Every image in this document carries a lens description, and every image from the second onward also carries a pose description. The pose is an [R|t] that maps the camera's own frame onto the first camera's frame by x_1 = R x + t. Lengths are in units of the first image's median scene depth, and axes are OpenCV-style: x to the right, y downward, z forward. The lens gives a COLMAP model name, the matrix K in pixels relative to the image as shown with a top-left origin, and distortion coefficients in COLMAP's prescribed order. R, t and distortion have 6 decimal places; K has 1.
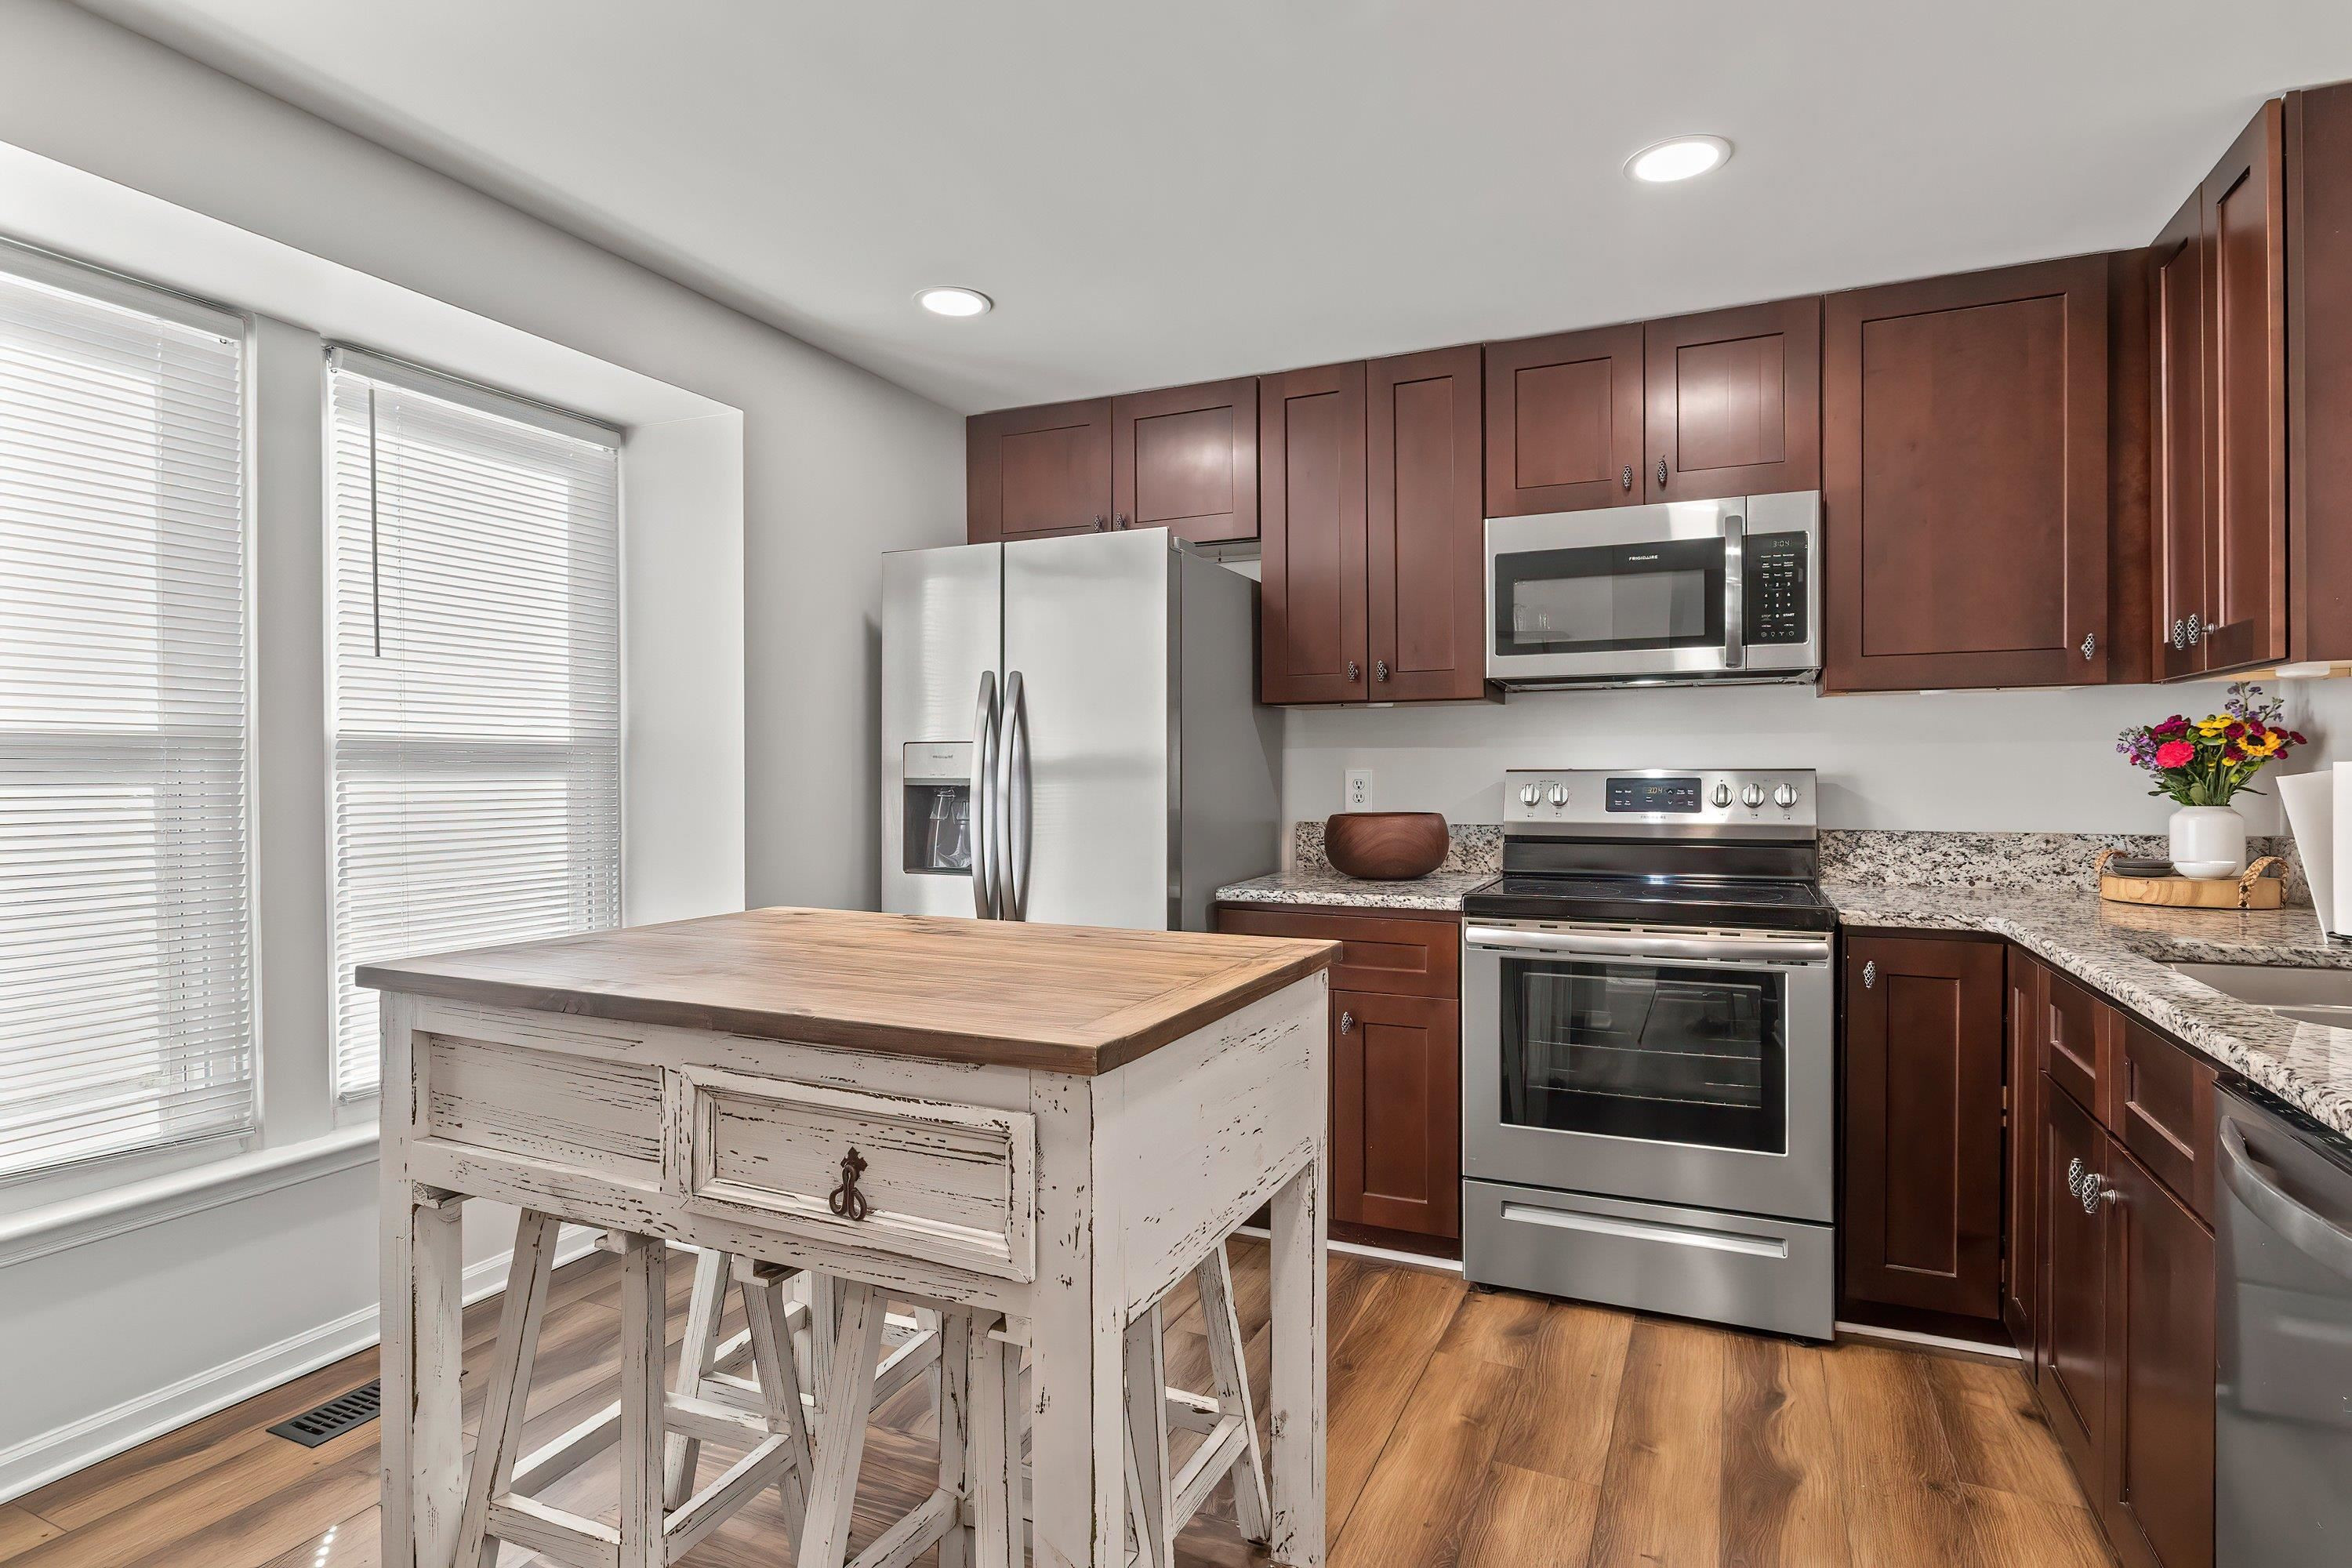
lens RADIAL K [[1206.6, 0, 1184.7], [0, 1206.6, 804.1], [0, 0, 1]] dist [-0.002913, -0.000517]
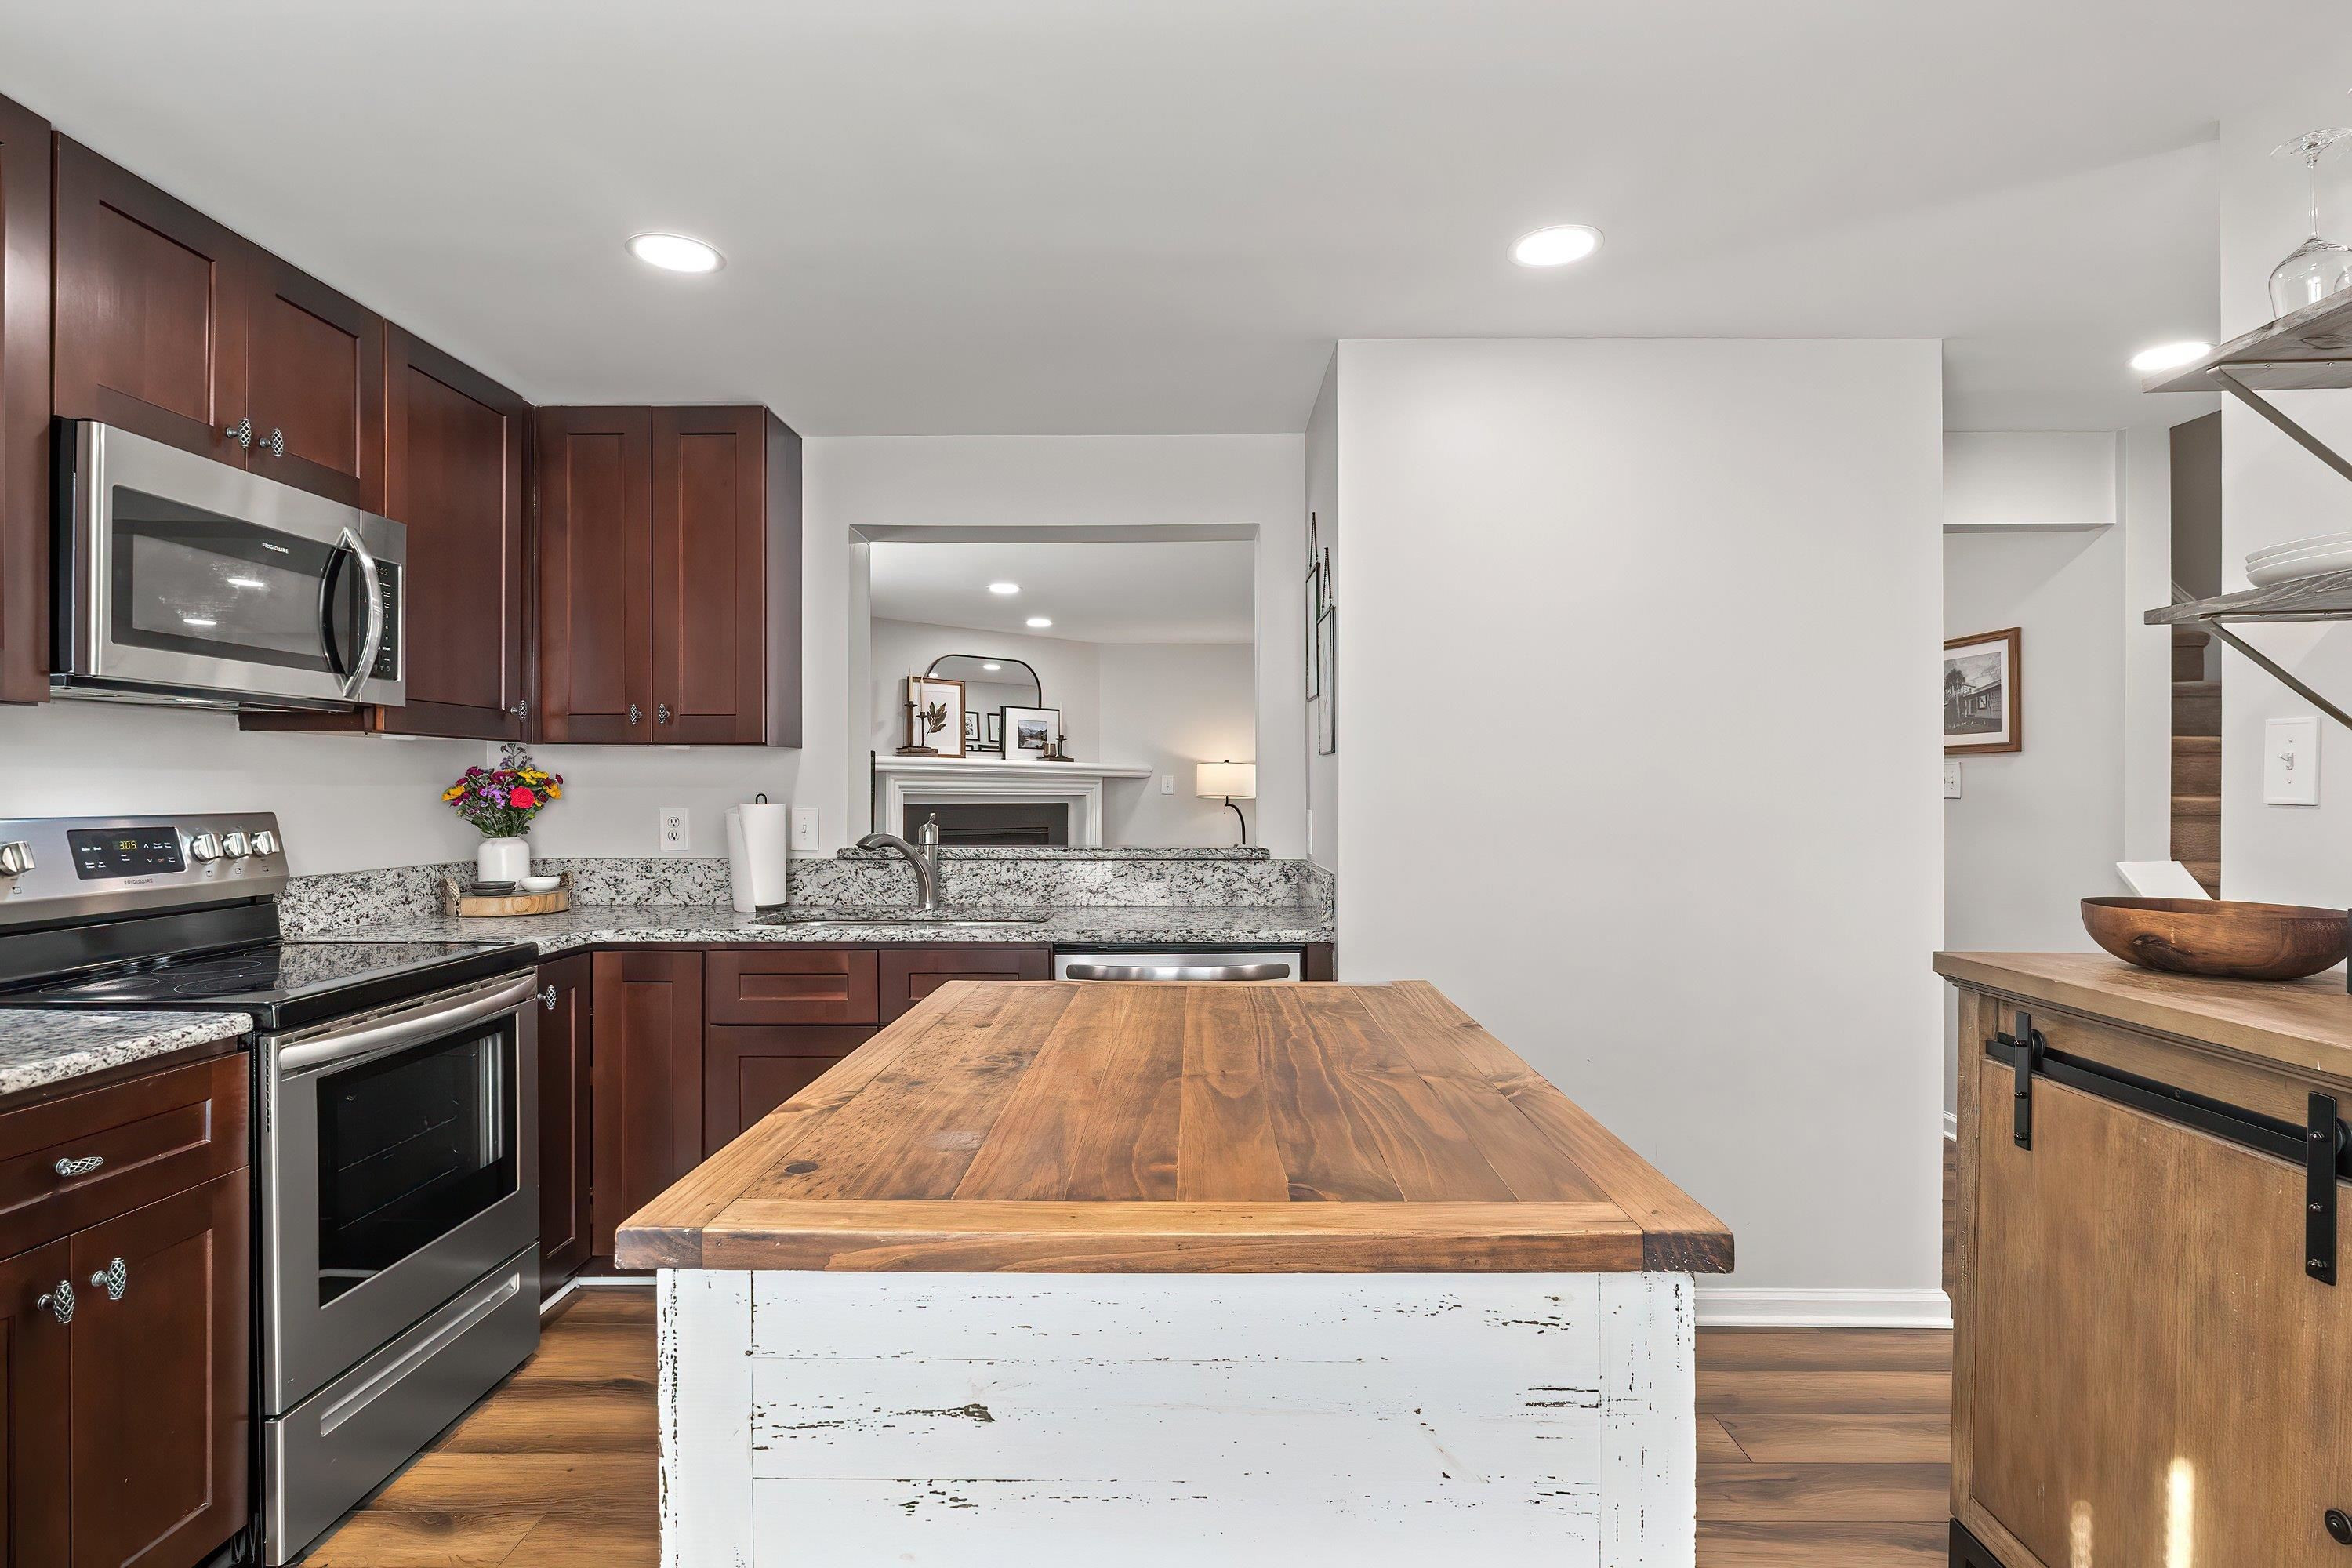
lens RADIAL K [[1206.6, 0, 1184.7], [0, 1206.6, 804.1], [0, 0, 1]] dist [-0.002913, -0.000517]
pose [[-0.398660, -0.006847, 0.917073, -0.571446], [0.027690, 0.999426, 0.019499, -0.035051], [-0.916681, 0.033167, -0.398242, 0.760304]]
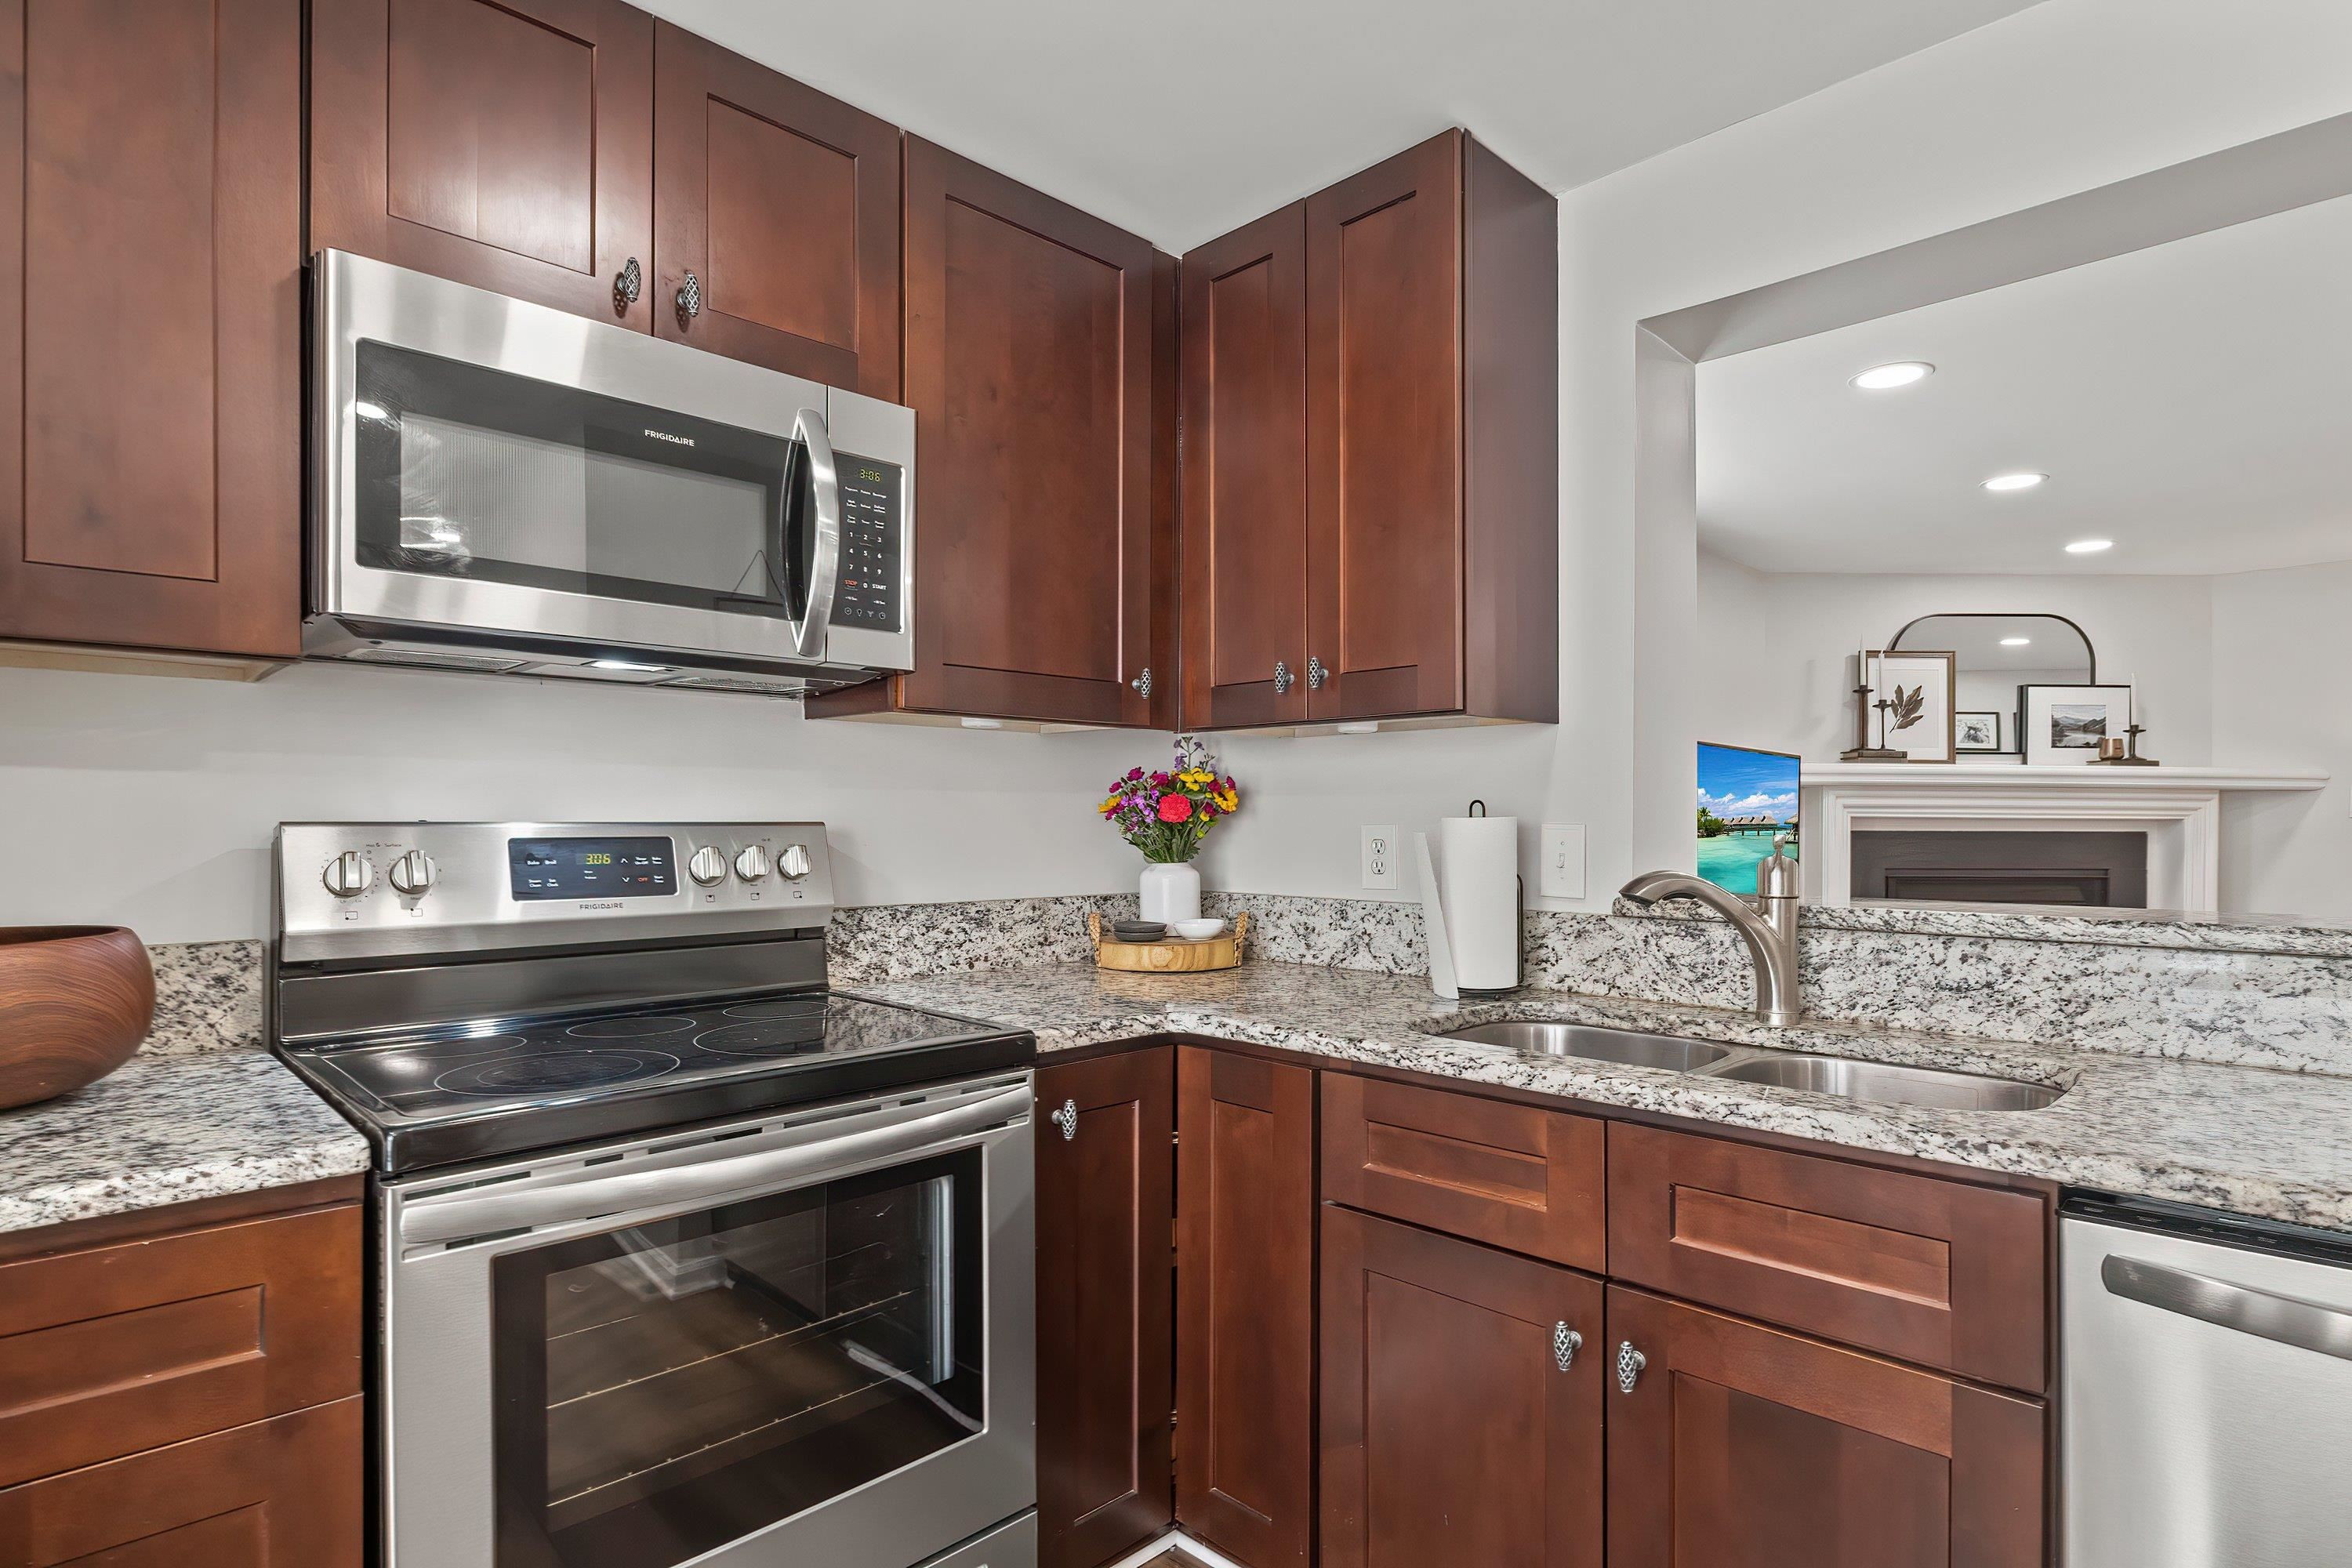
lens RADIAL K [[1208.7, 0, 1178.3], [0, 1208.7, 818.3], [0, 0, 1]] dist [-0.009615, 0.000236]
pose [[0.361998, 0.007111, 0.932152, -0.047298], [0.024609, 0.999549, -0.017182, -0.015119], [-0.931854, 0.029159, 0.361660, 0.578726]]
